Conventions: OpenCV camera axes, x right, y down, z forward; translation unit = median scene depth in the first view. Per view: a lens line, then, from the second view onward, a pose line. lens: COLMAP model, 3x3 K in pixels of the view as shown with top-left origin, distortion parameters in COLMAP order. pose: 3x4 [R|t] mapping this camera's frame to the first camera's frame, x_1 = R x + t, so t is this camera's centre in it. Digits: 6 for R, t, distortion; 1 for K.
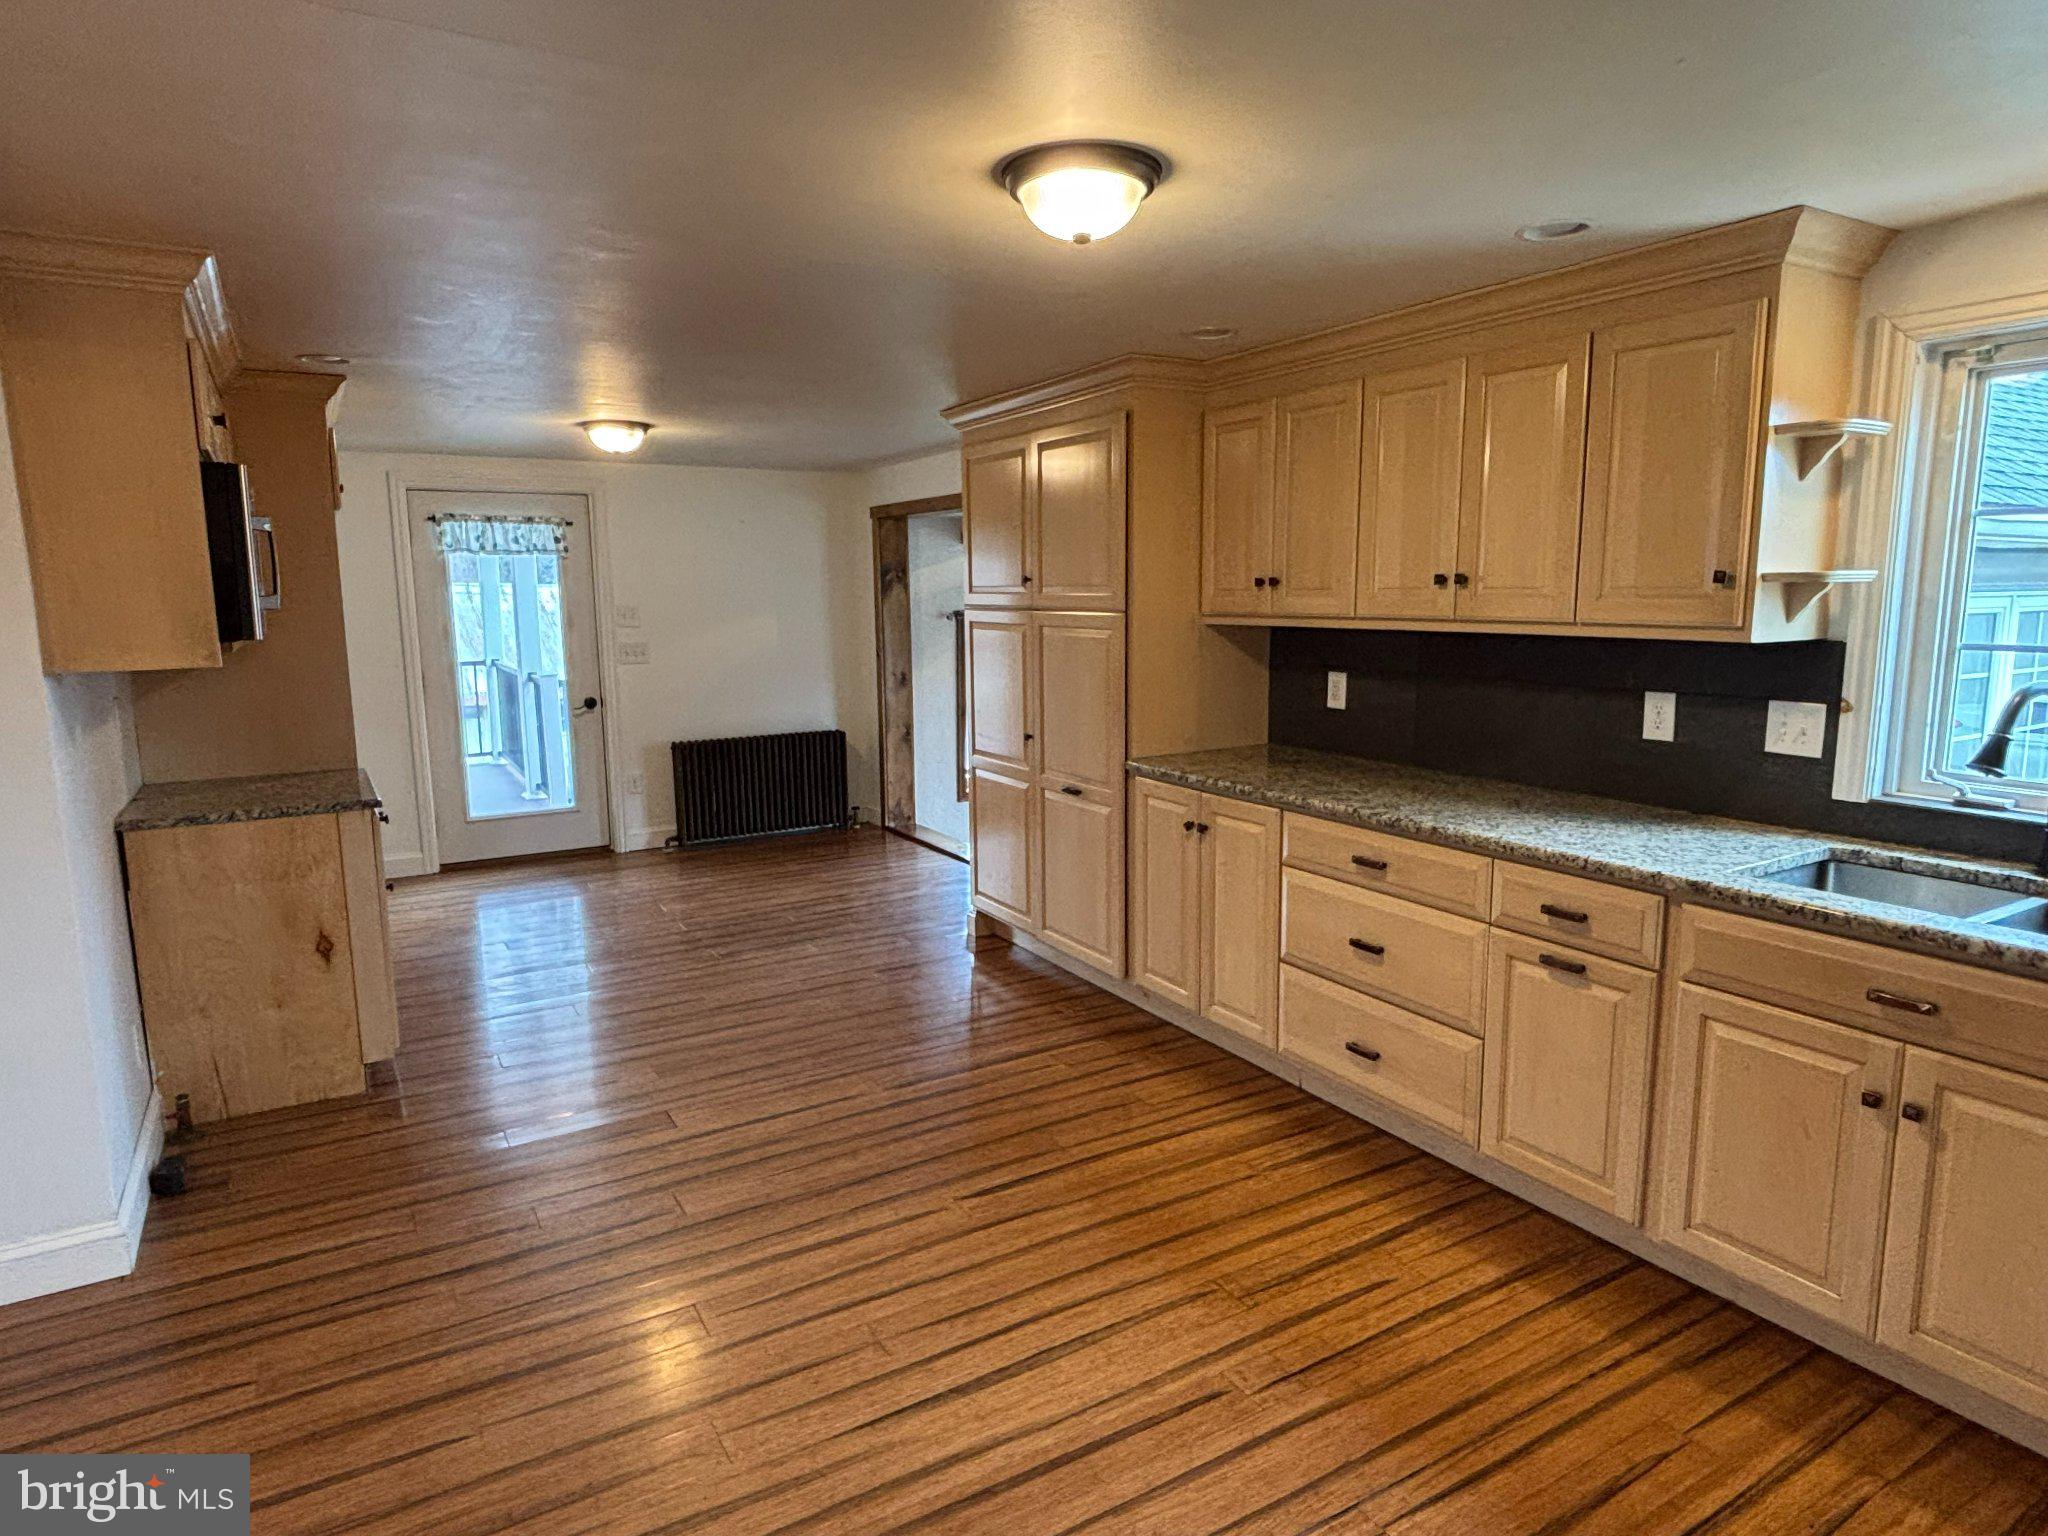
lens RADIAL K [[1176.2, 0, 1019.7], [0, 1176.2, 772.3], [0, 0, 1]] dist [-0.002635, -0.001596]
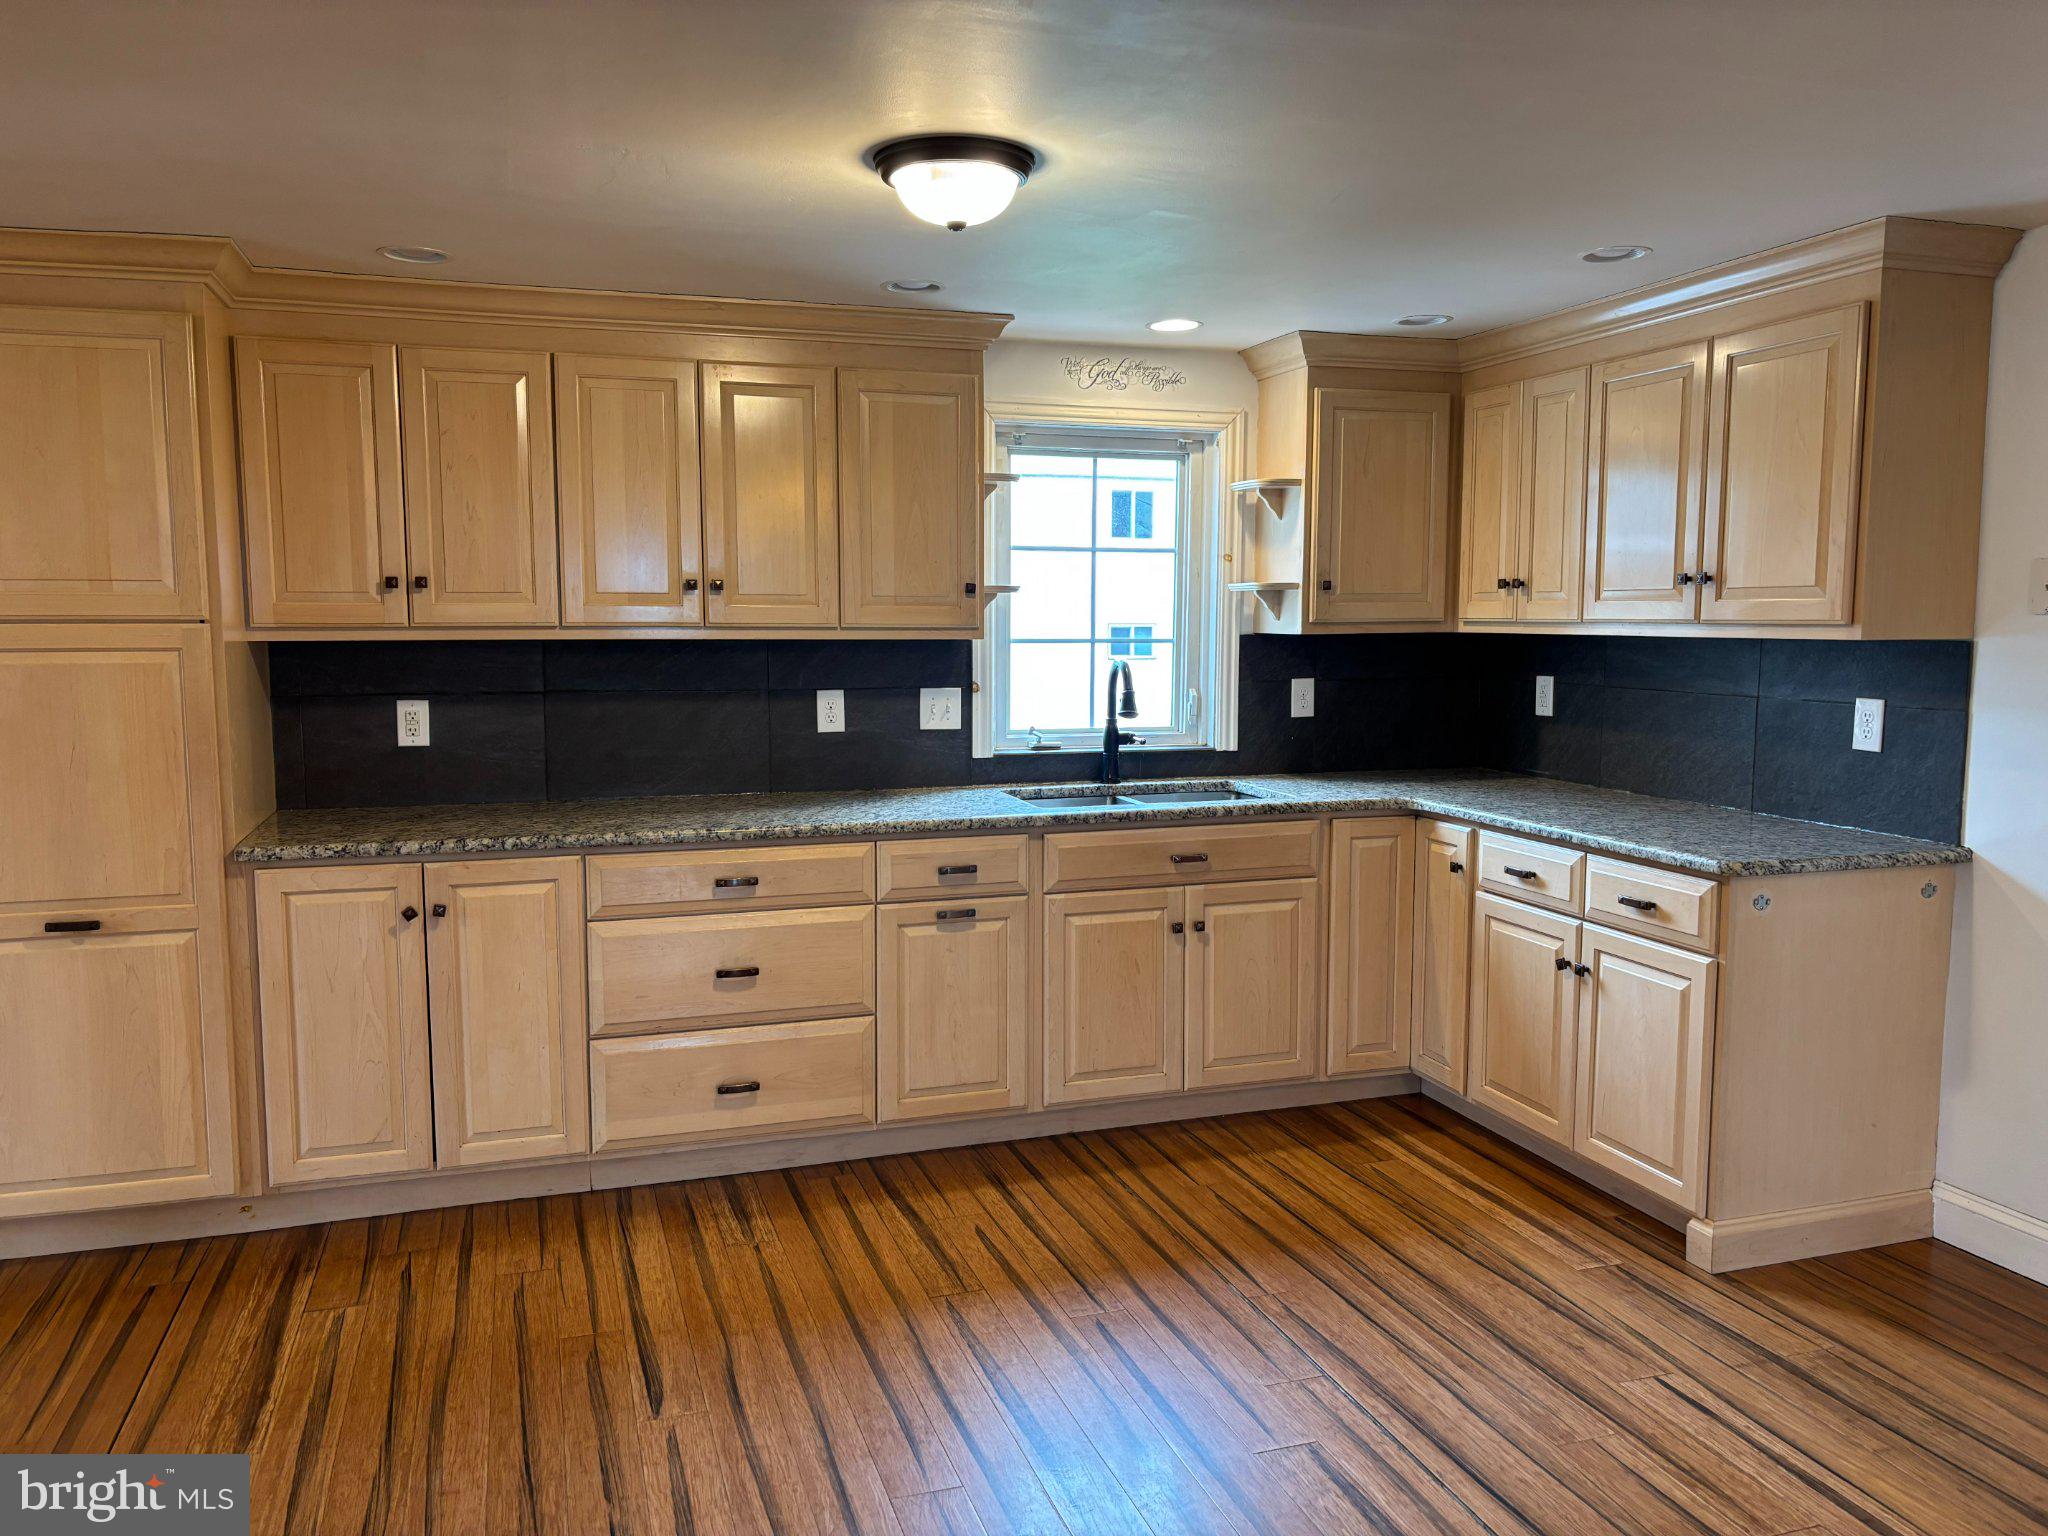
lens RADIAL K [[1544.4, 0, 1035.2], [0, 1544.4, 776.7], [0, 0, 1]] dist [0.041231, -0.036315]
pose [[0.212750, -0.093428, 0.972630, -0.917006], [0.153542, 0.986248, 0.061151, -0.048847], [-0.964968, 0.136329, 0.224169, 0.517151]]
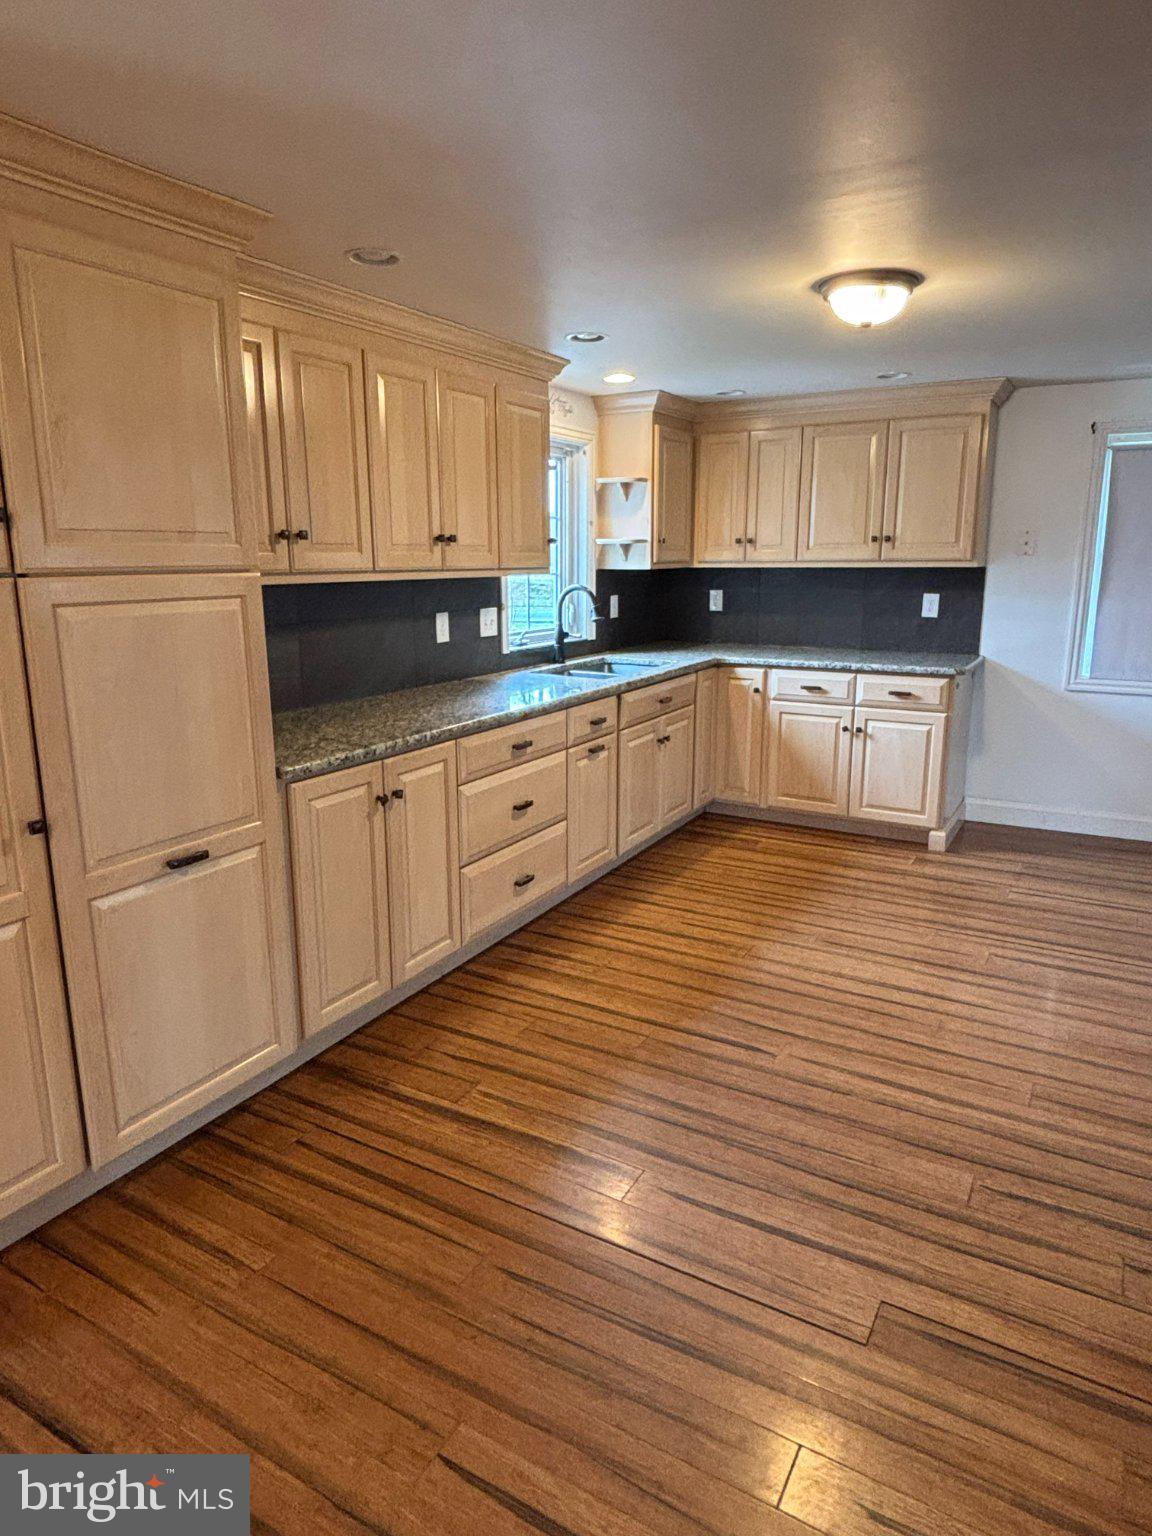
lens RADIAL K [[915.9, 0, 584.6], [0, 915.9, 759.0], [0, 0, 1]] dist [0.028279, -0.003278]
pose [[-0.487575, -0.178615, 0.854616, -0.718570], [0.148220, 0.947707, 0.282633, -0.218435], [-0.860408, 0.264476, -0.435604, 1.524588]]
